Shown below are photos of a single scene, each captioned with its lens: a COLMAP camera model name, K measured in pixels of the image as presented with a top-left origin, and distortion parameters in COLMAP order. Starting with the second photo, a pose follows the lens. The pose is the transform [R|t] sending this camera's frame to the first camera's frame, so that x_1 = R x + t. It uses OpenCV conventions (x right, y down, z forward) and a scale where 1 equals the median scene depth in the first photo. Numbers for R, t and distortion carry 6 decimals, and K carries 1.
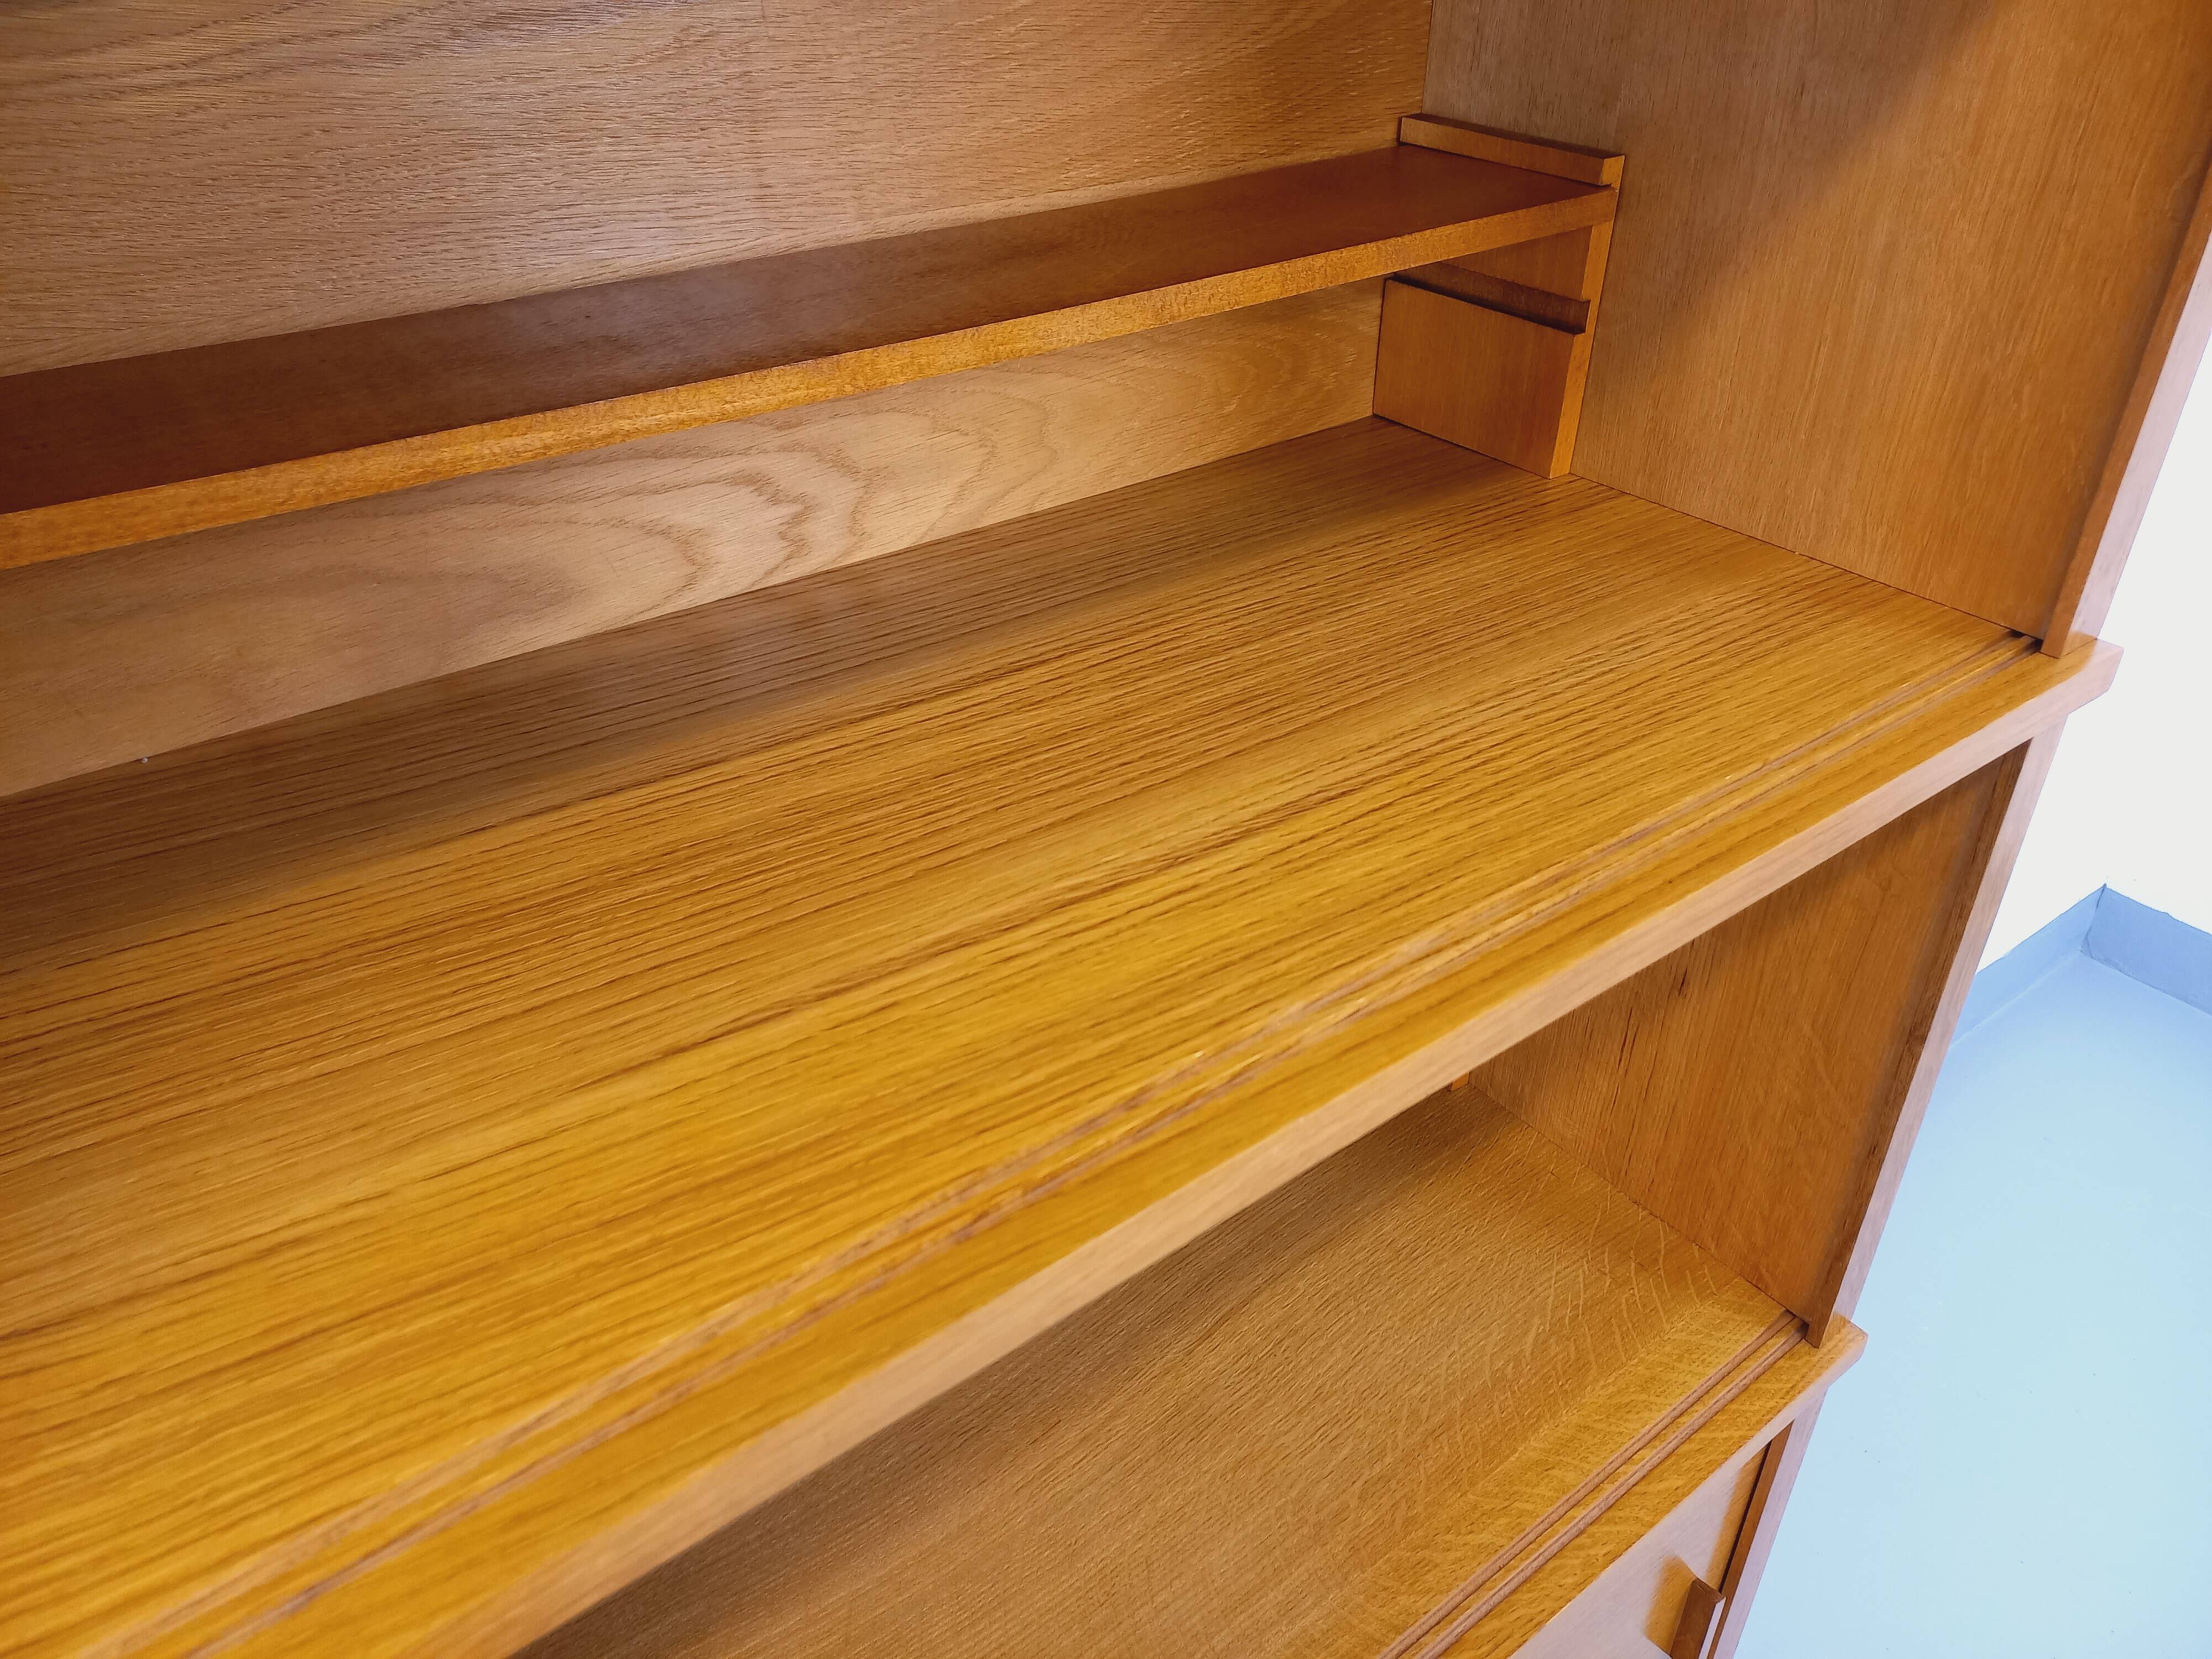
lens RADIAL K [[1621.4, 0, 1115.9], [0, 1621.4, 804.8], [0, 0, 1]] dist [0.103207, -0.126284]
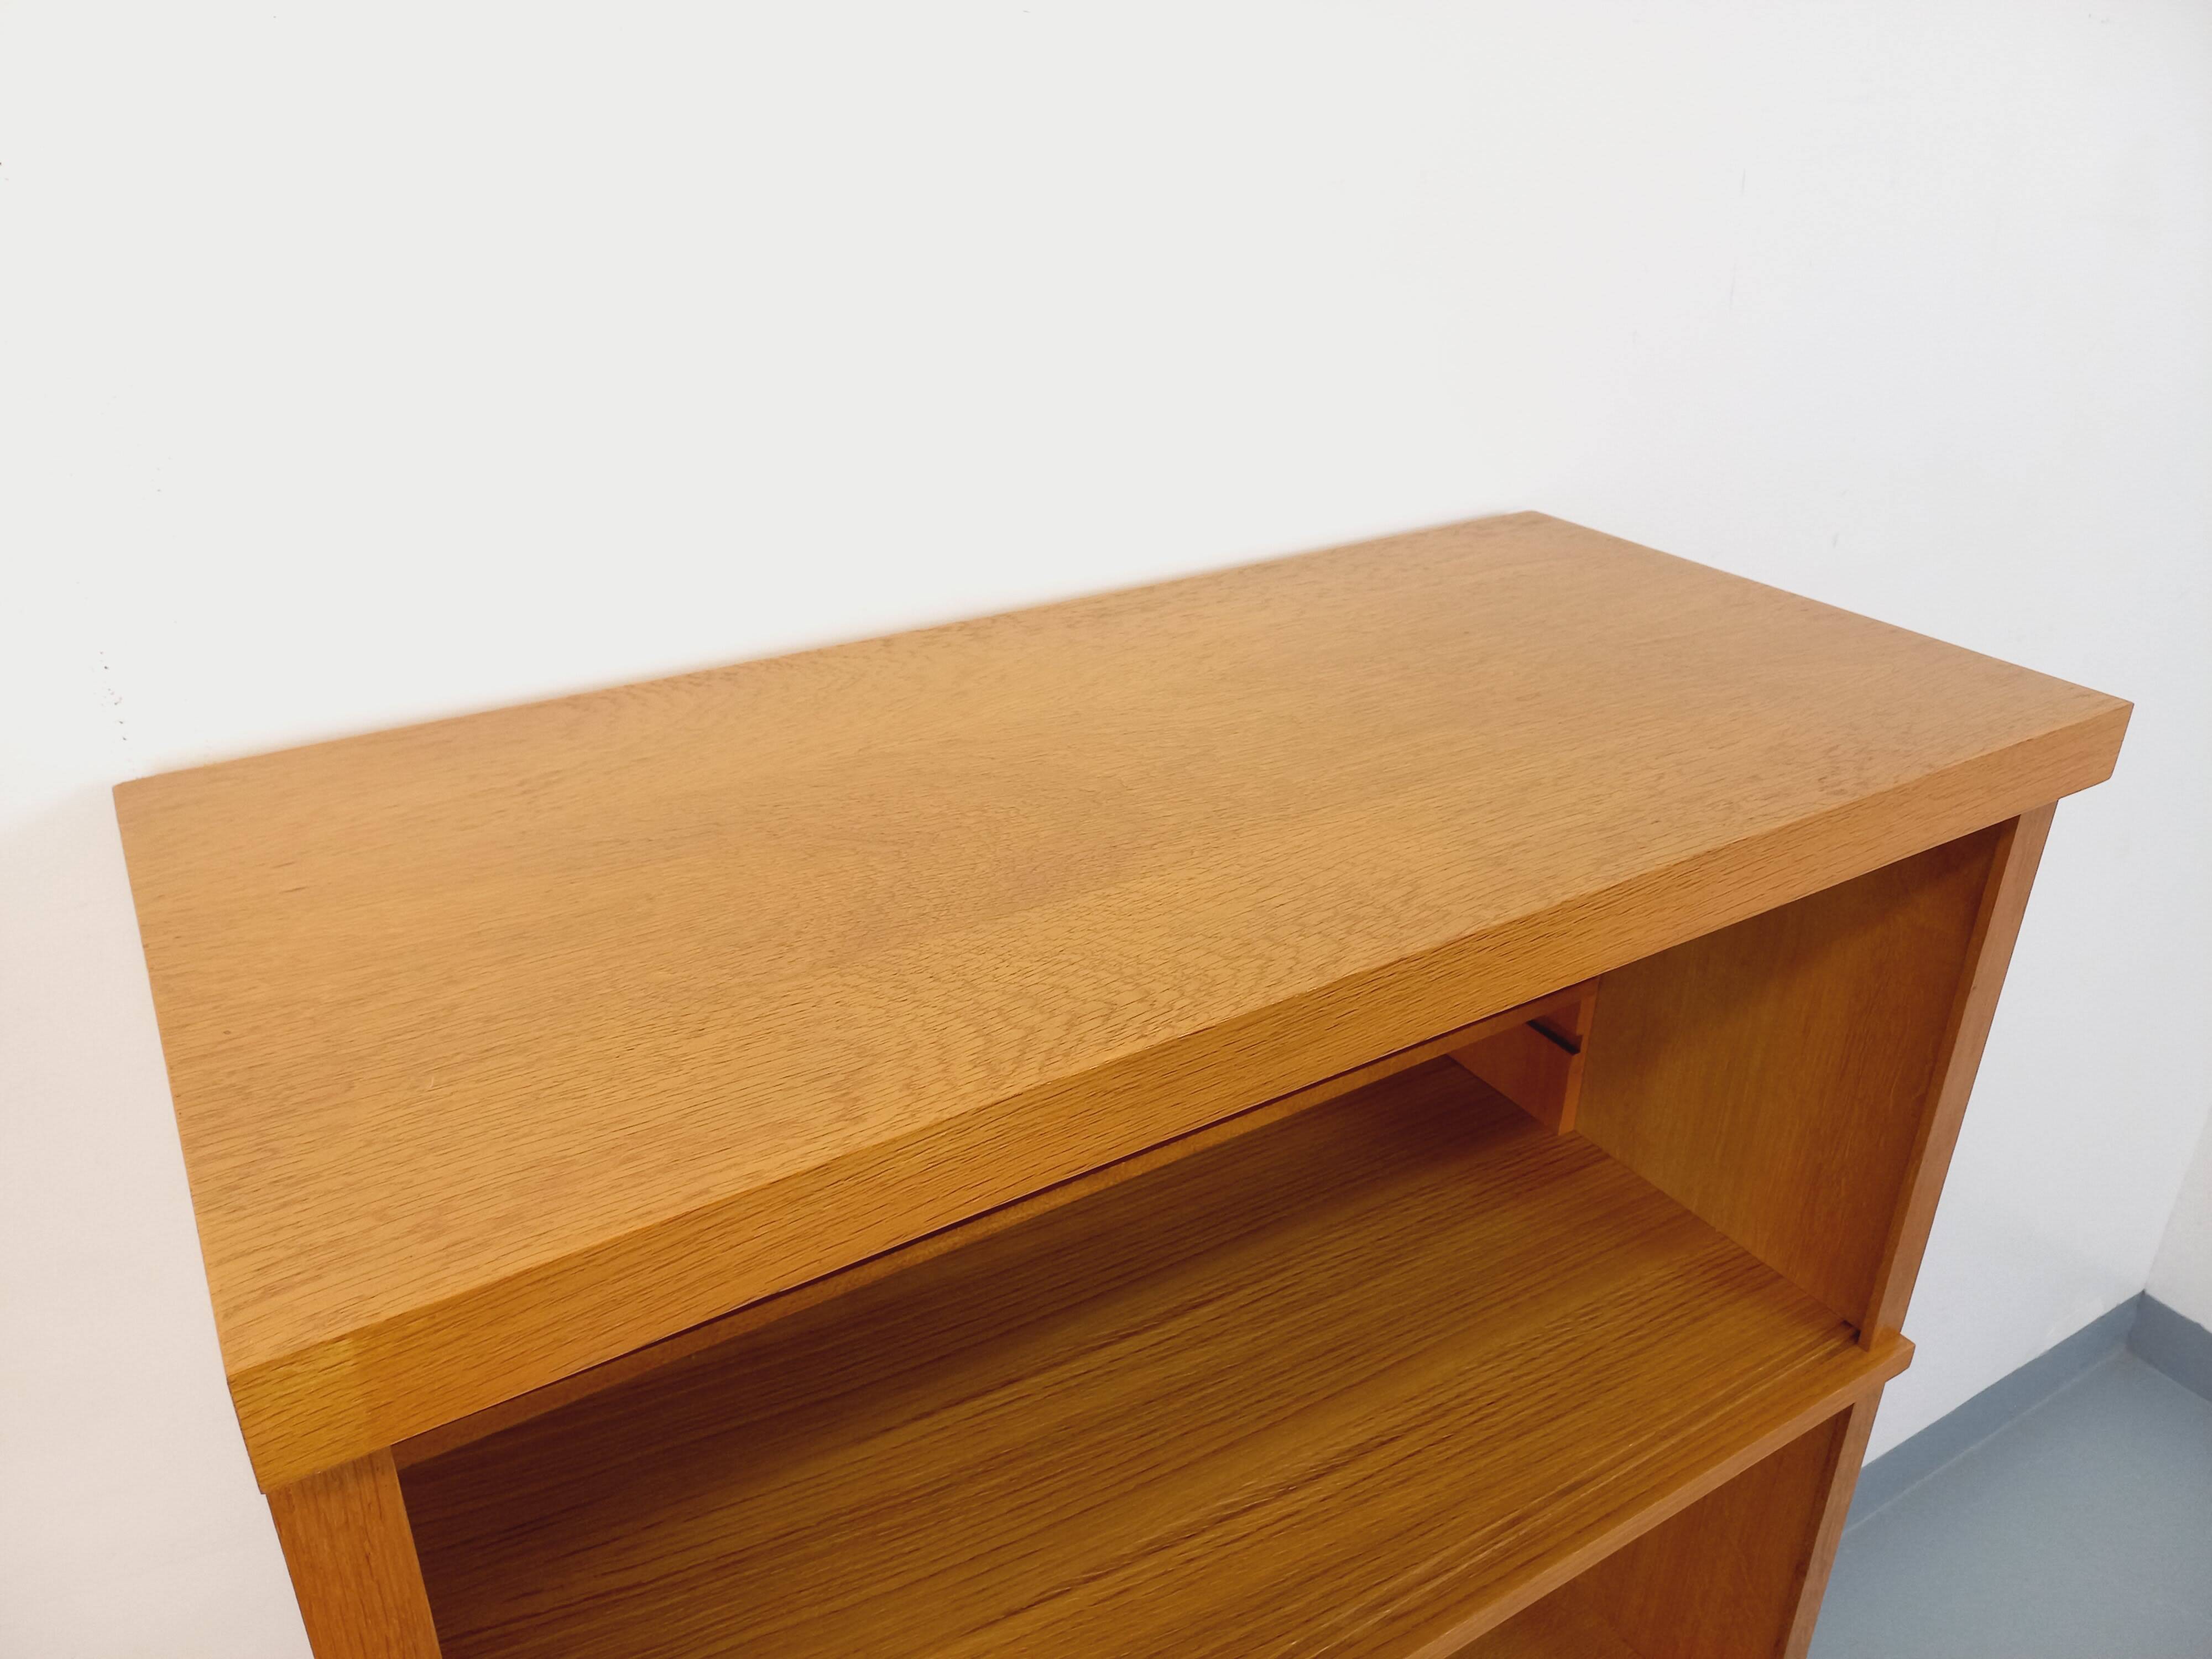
lens RADIAL K [[1637.9, 0, 1099.7], [0, 1637.9, 823.4], [0, 0, 1]] dist [0.096105, -0.133397]
pose [[0.994667, 0.047760, -0.091418, -0.029663], [-0.056440, 0.993891, -0.094844, -0.427670], [0.086330, 0.099498, 0.991286, -0.718756]]
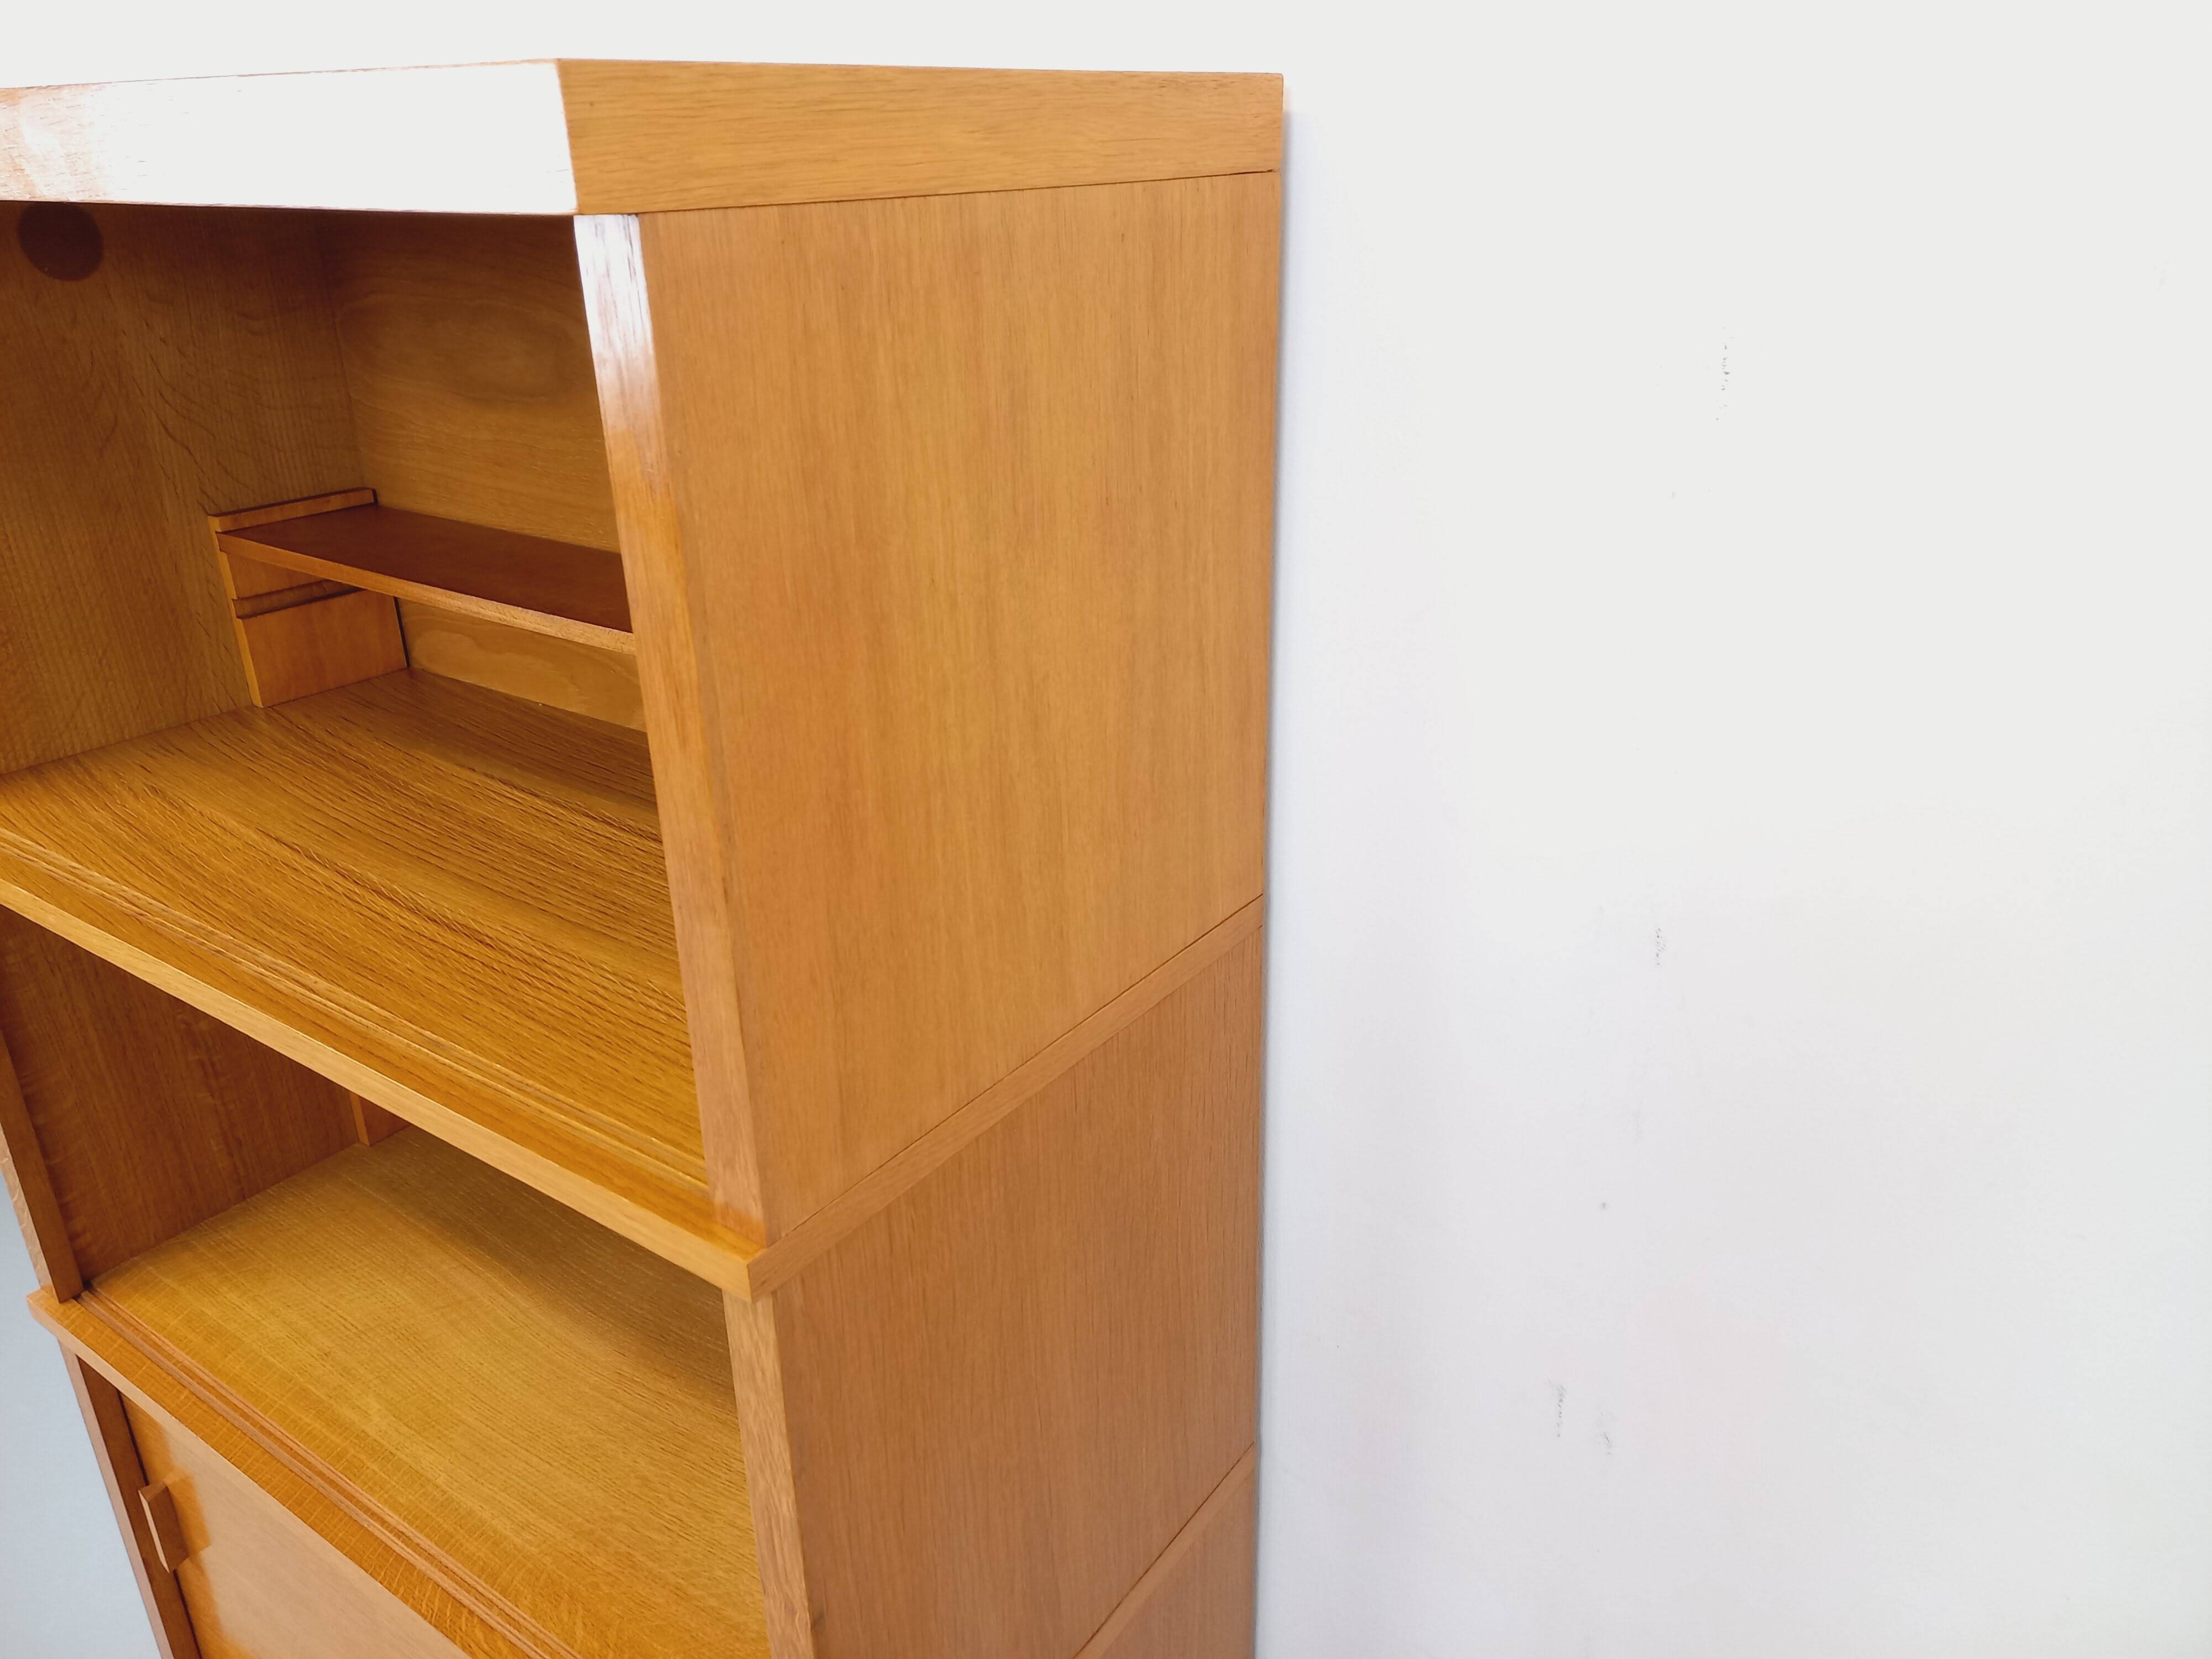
lens RADIAL K [[1599.2, 0, 1114.8], [0, 1599.2, 838.8], [0, 0, 1]] dist [0.037491, -0.003675]
pose [[0.285194, 0.372113, -0.883287, 1.553838], [-0.494658, 0.846490, 0.196897, -0.659177], [0.820961, 0.380772, 0.425483, 0.752648]]
